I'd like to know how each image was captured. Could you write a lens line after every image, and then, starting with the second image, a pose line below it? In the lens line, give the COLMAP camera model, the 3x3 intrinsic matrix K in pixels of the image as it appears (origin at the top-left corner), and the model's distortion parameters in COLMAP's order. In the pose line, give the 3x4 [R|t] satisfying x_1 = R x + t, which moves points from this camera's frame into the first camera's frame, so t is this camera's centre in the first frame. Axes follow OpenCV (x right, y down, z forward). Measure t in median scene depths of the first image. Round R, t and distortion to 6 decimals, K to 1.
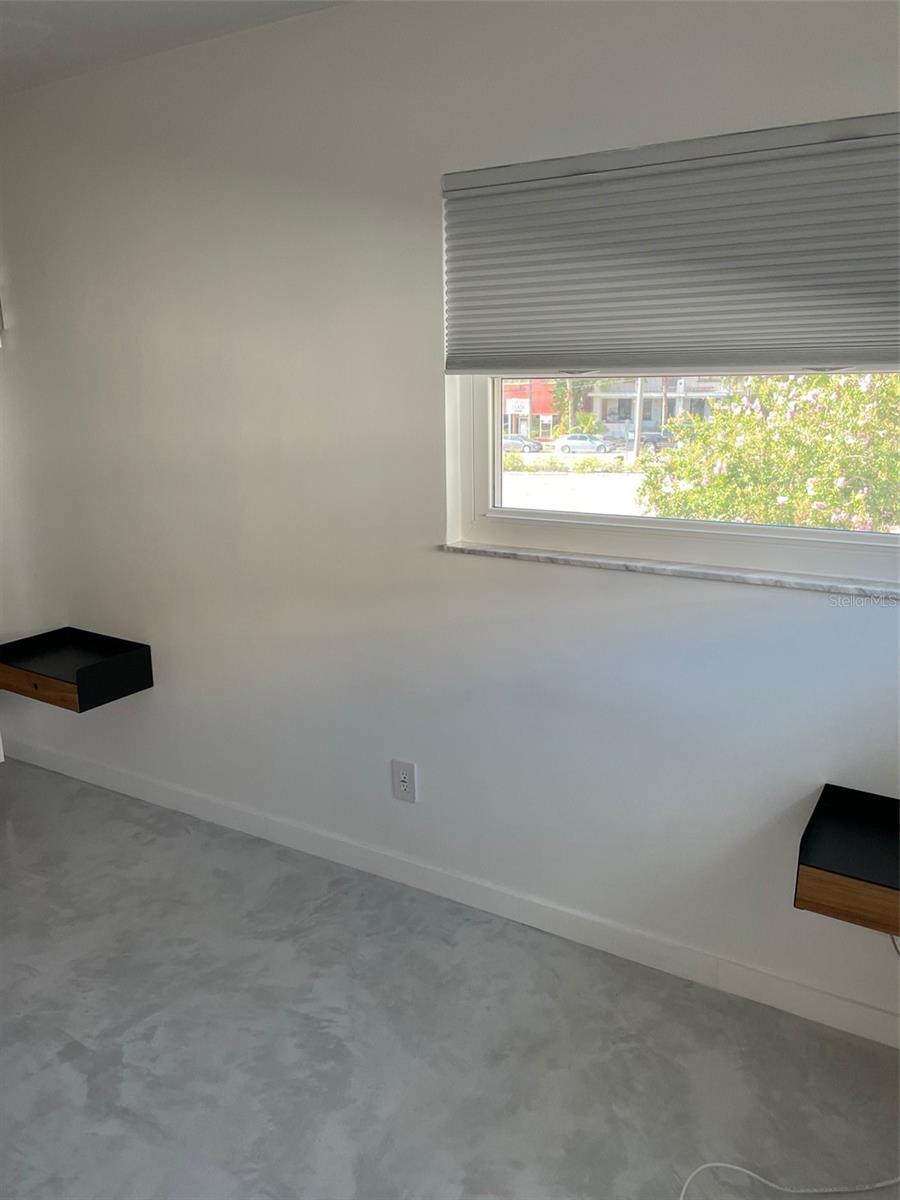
lens RADIAL K [[905.9, 0, 456.4], [0, 905.9, 593.5], [0, 0, 1]] dist [0.040452, -0.060487]
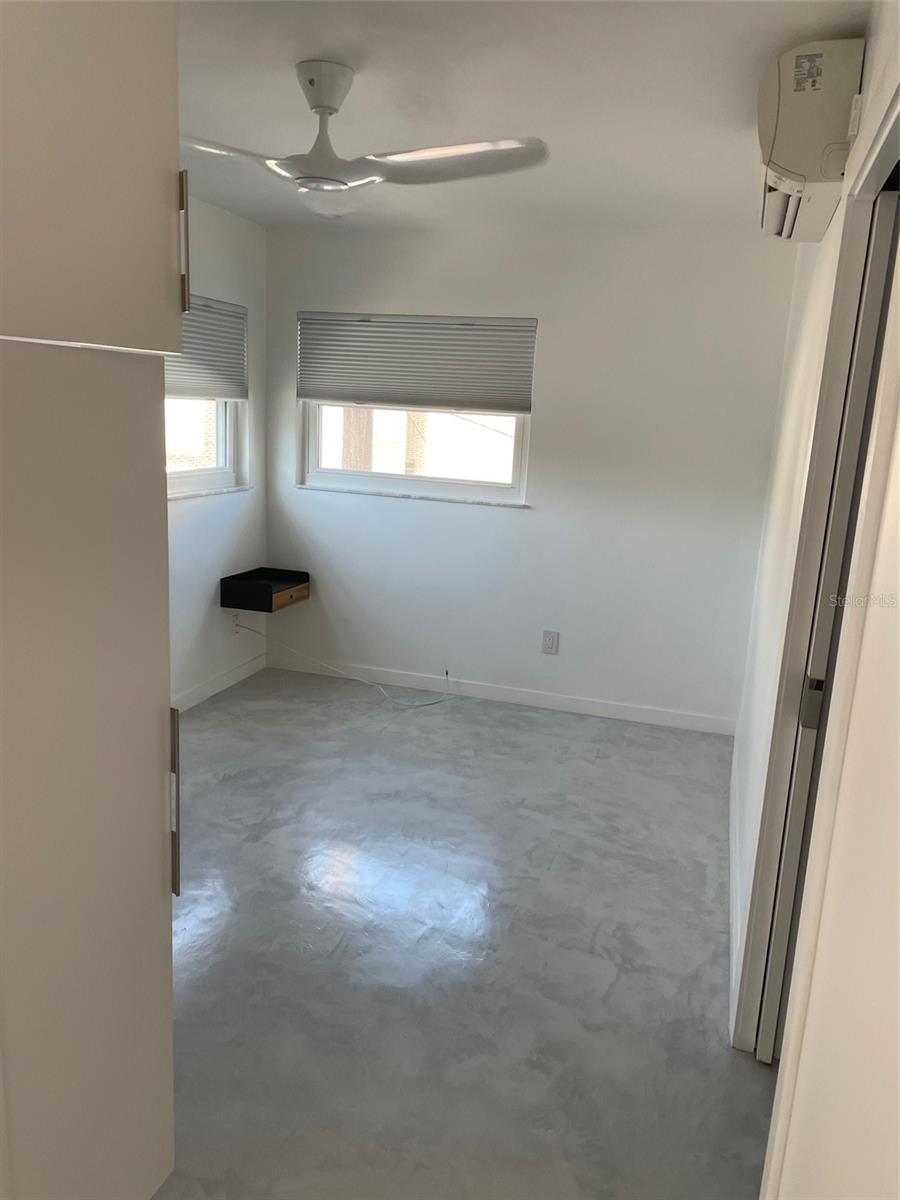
lens RADIAL K [[905.9, 0, 448.3], [0, 905.9, 598.7], [0, 0, 1]] dist [0.040452, -0.060487]
pose [[-0.231562, -0.207118, 0.950516, -1.577144], [0.193721, 0.947687, 0.253696, -0.175036], [-0.953337, 0.242881, -0.179325, 0.724769]]
